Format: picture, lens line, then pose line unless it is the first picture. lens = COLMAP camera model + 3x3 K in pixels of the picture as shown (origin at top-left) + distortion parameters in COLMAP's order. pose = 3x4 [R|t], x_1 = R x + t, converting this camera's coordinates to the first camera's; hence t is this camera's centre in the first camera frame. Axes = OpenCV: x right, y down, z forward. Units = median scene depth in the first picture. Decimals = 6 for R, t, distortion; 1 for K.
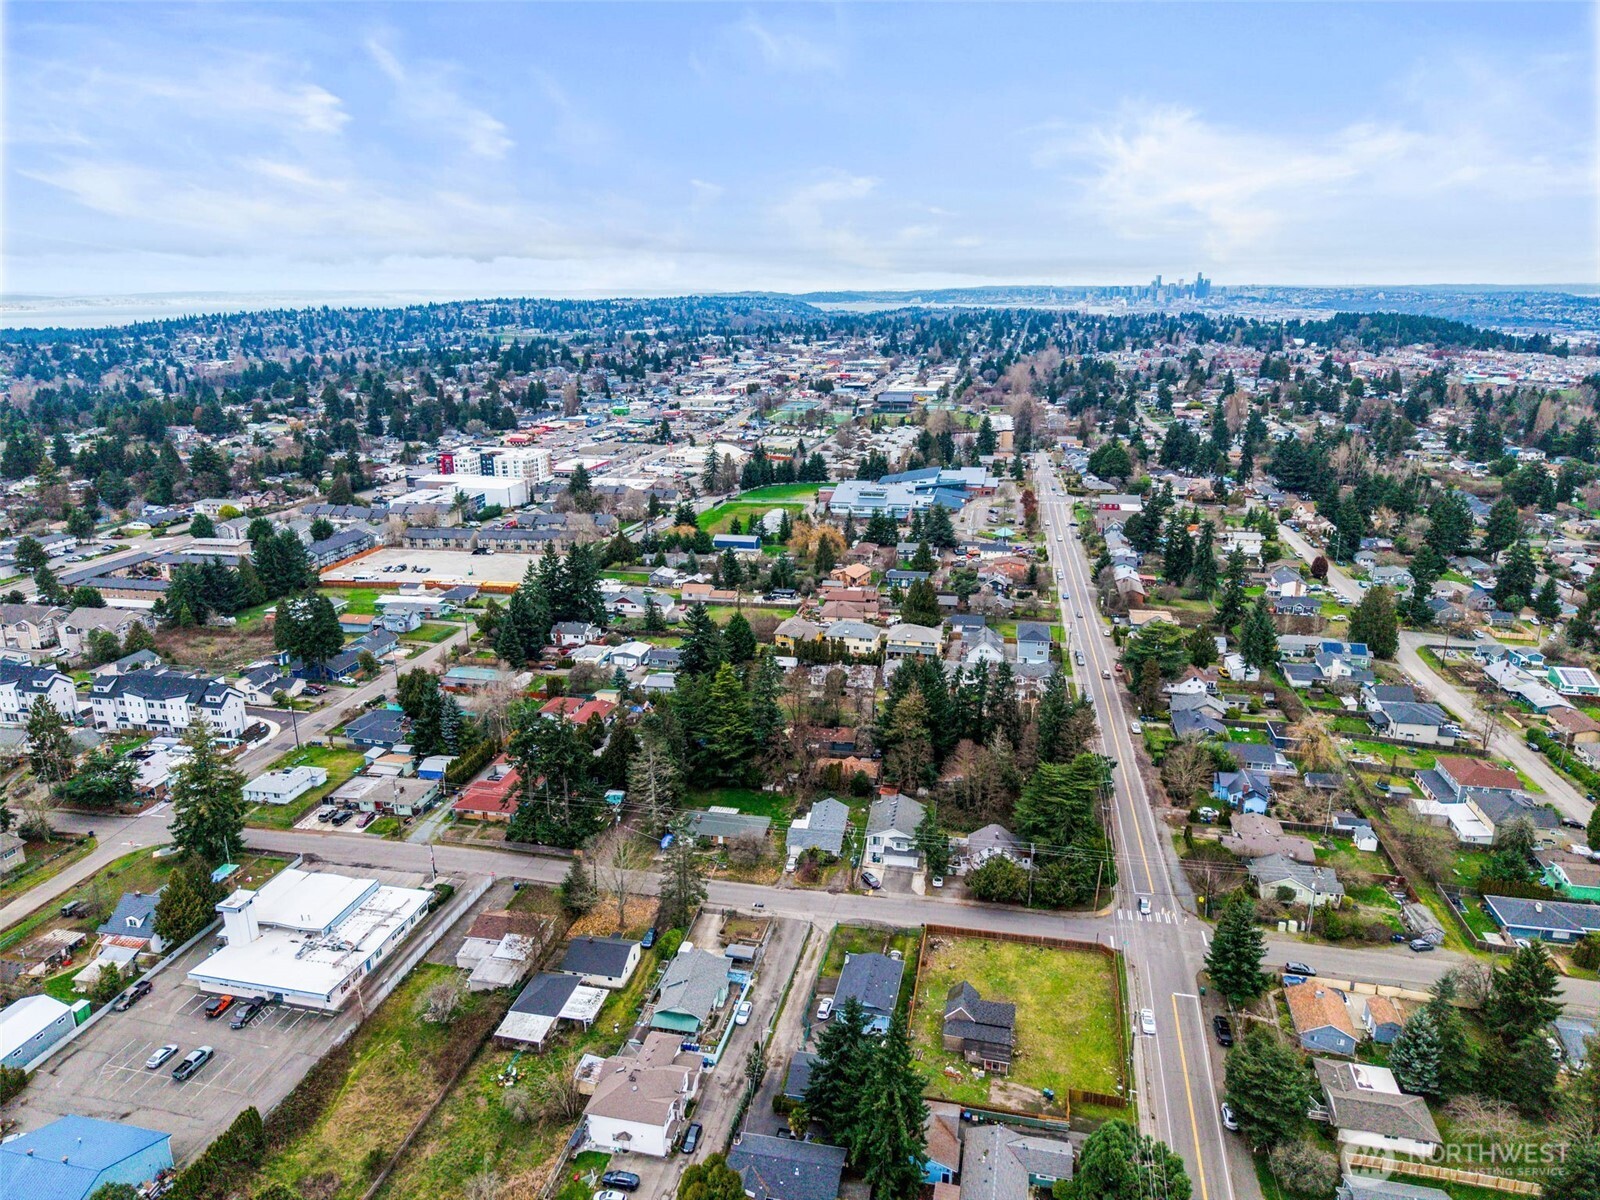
lens RADIAL K [[1068.7, 0, 798.0], [0, 1068.7, 607.1], [0, 0, 1]] dist [0.025869, -0.029481]
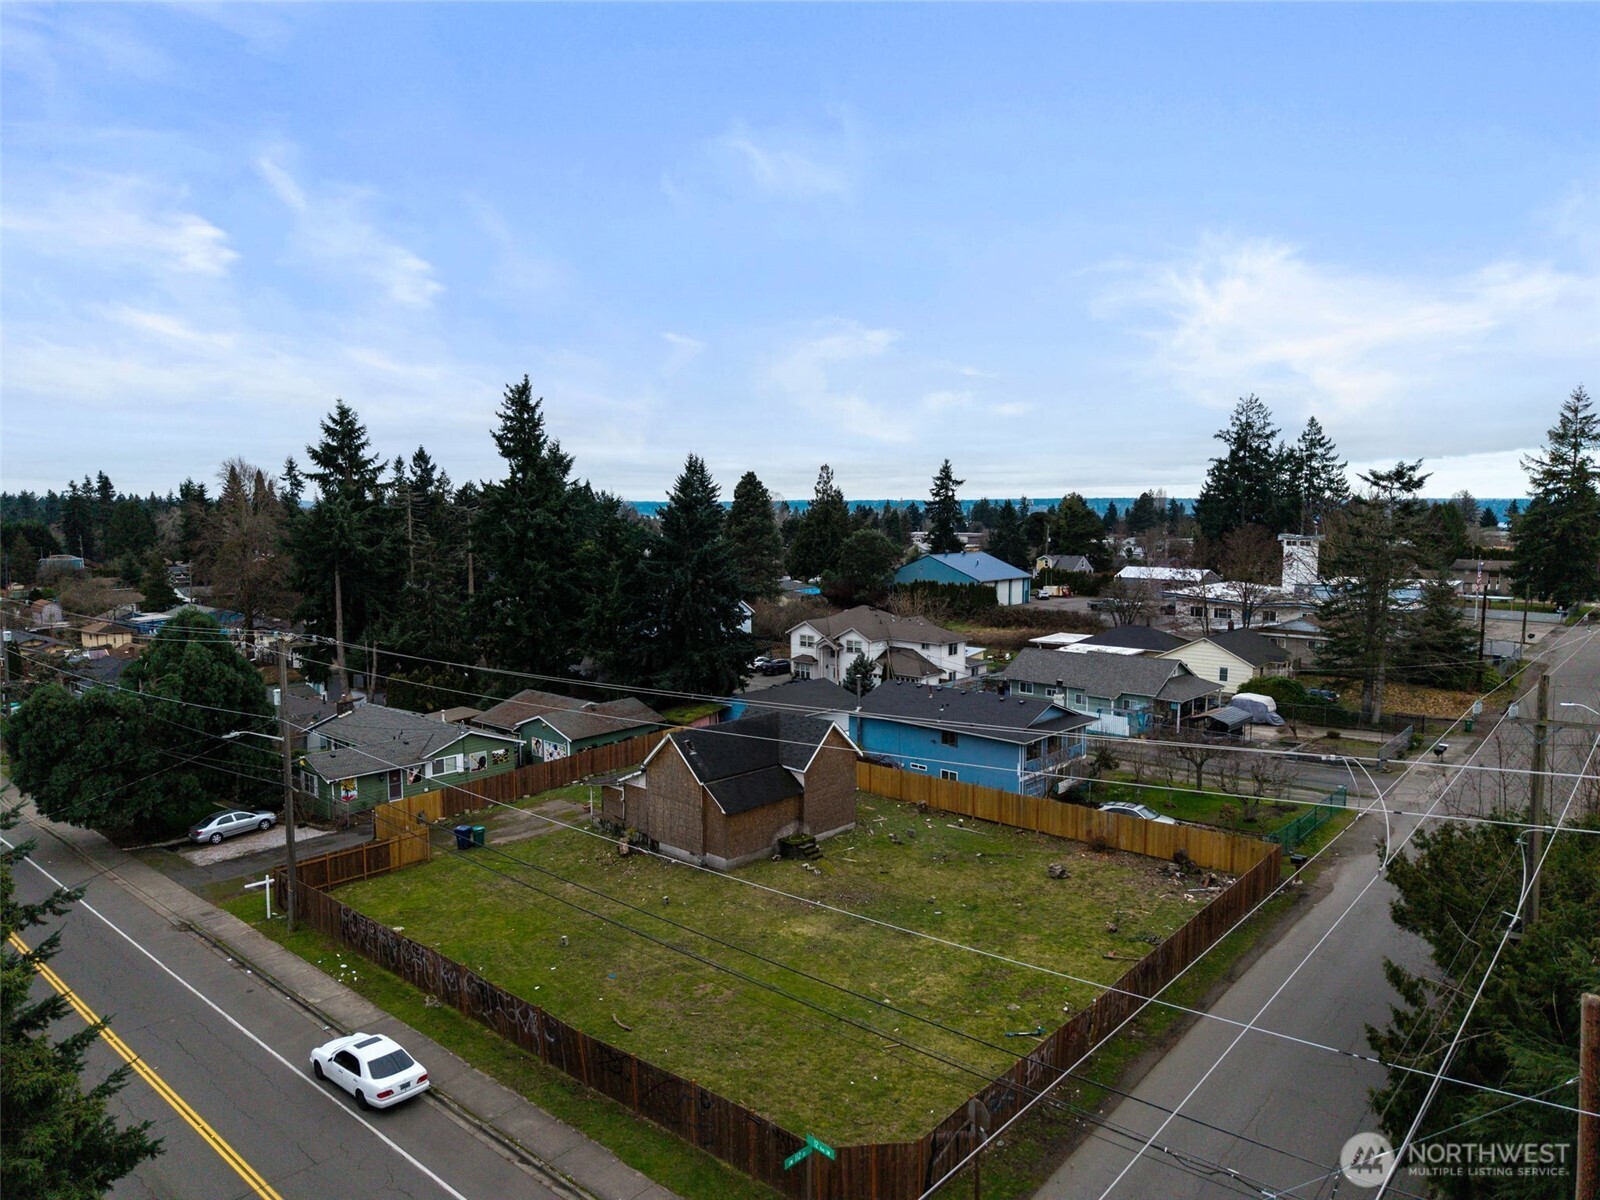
lens RADIAL K [[1068.7, 0, 798.7], [0, 1068.7, 605.0], [0, 0, 1]] dist [0.025869, -0.029481]
pose [[-0.490472, 0.086348, -0.867169, 0.361508], [-0.245149, 0.941224, 0.232378, 0.185668], [0.836265, 0.326560, -0.440476, 0.895755]]
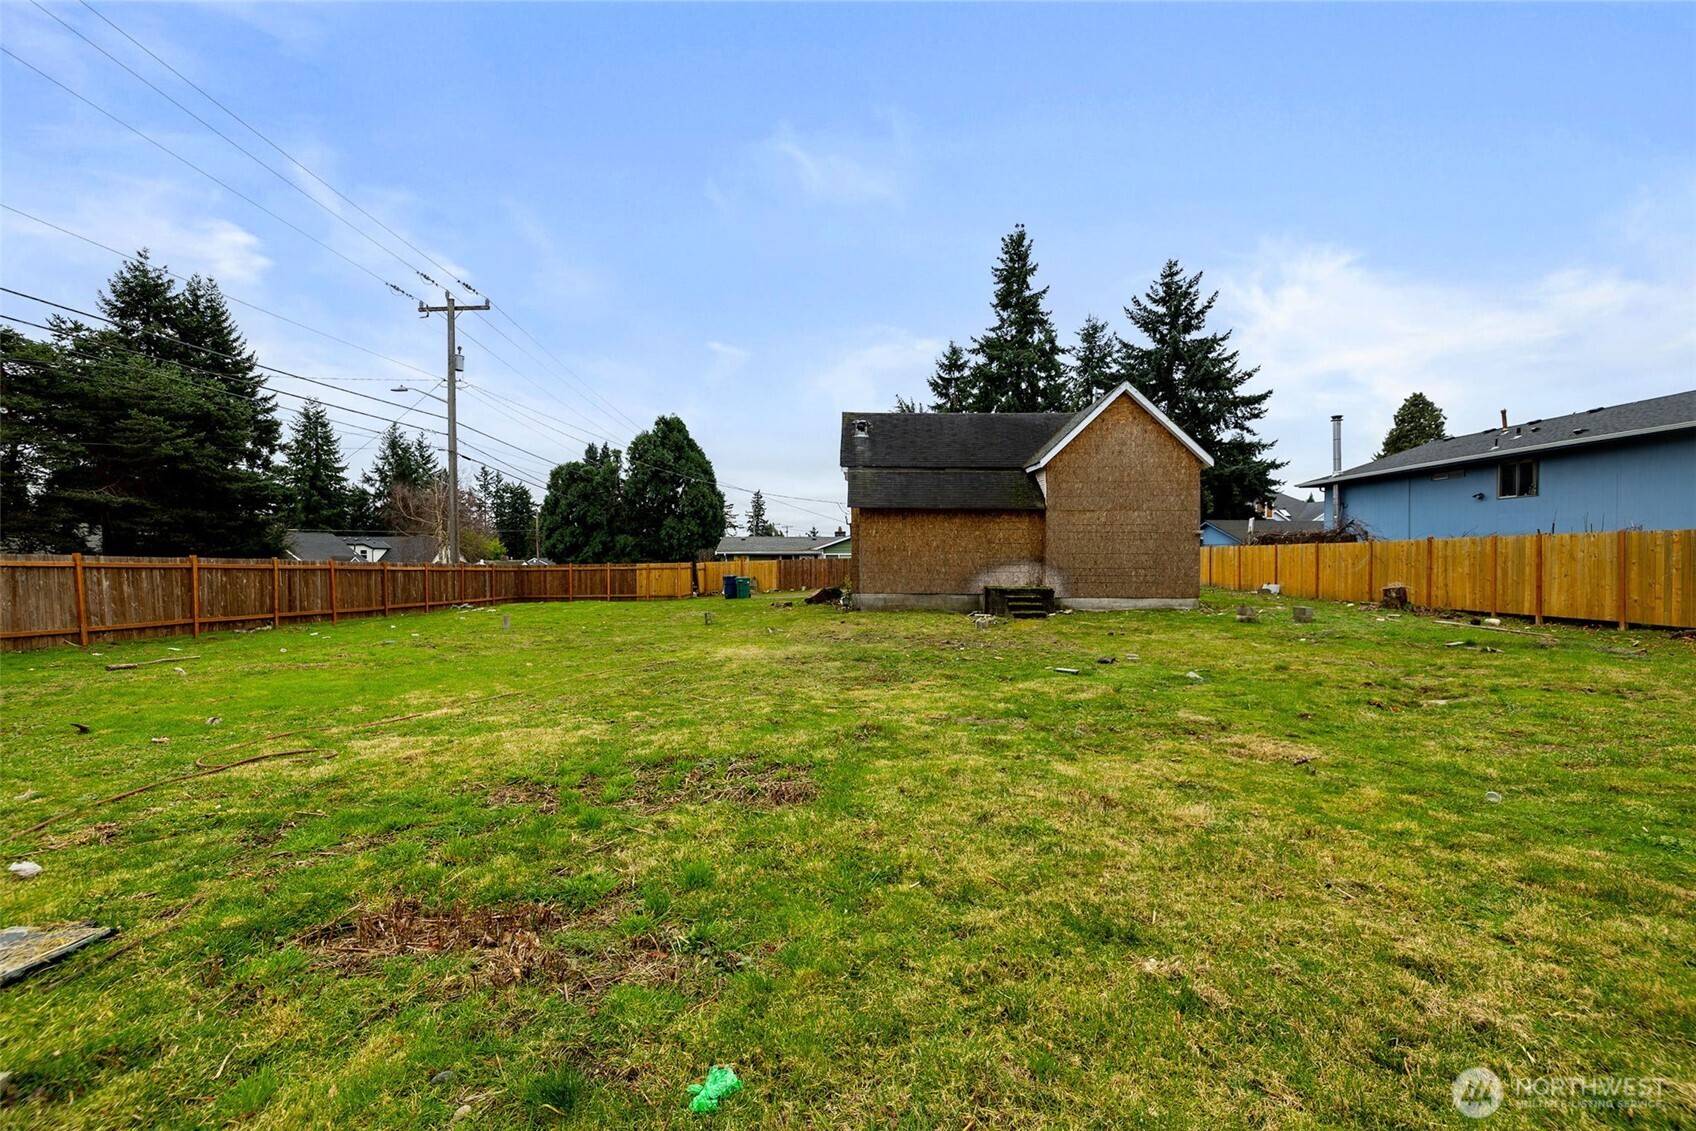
lens RADIAL K [[713.8, 0, 846.1], [0, 713.8, 567.7], [0, 0, 1]] dist [0.001733, -0.000397]
pose [[-0.973587, 0.002863, -0.228299, 0.181135], [-0.065274, 0.954697, 0.290332, 0.273282], [0.218788, 0.297565, -0.929294, 0.880020]]
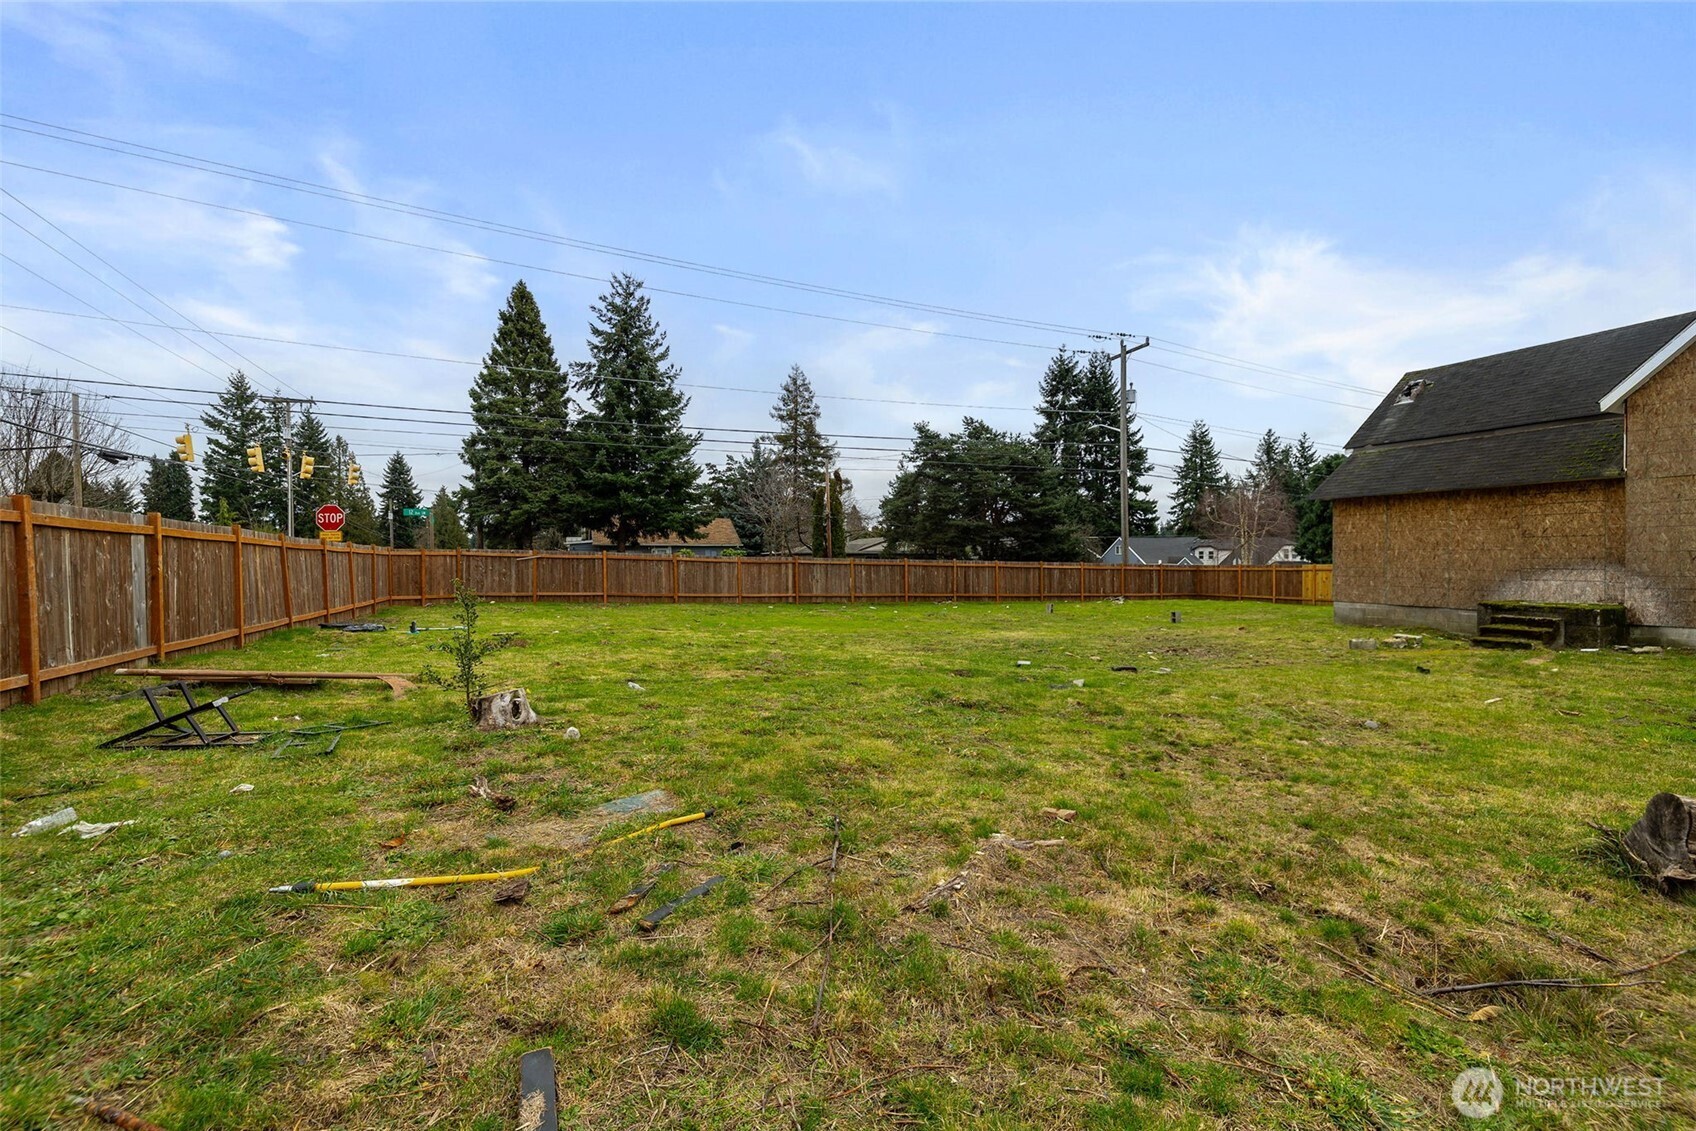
lens RADIAL K [[713.8, 0, 848.2], [0, 713.8, 565.6], [0, 0, 1]] dist [0.001733, -0.000397]
pose [[-0.578364, -0.005665, 0.815759, 0.122284], [0.235358, 0.956296, 0.173507, 0.273830], [-0.781090, 0.292346, -0.551754, 0.877666]]
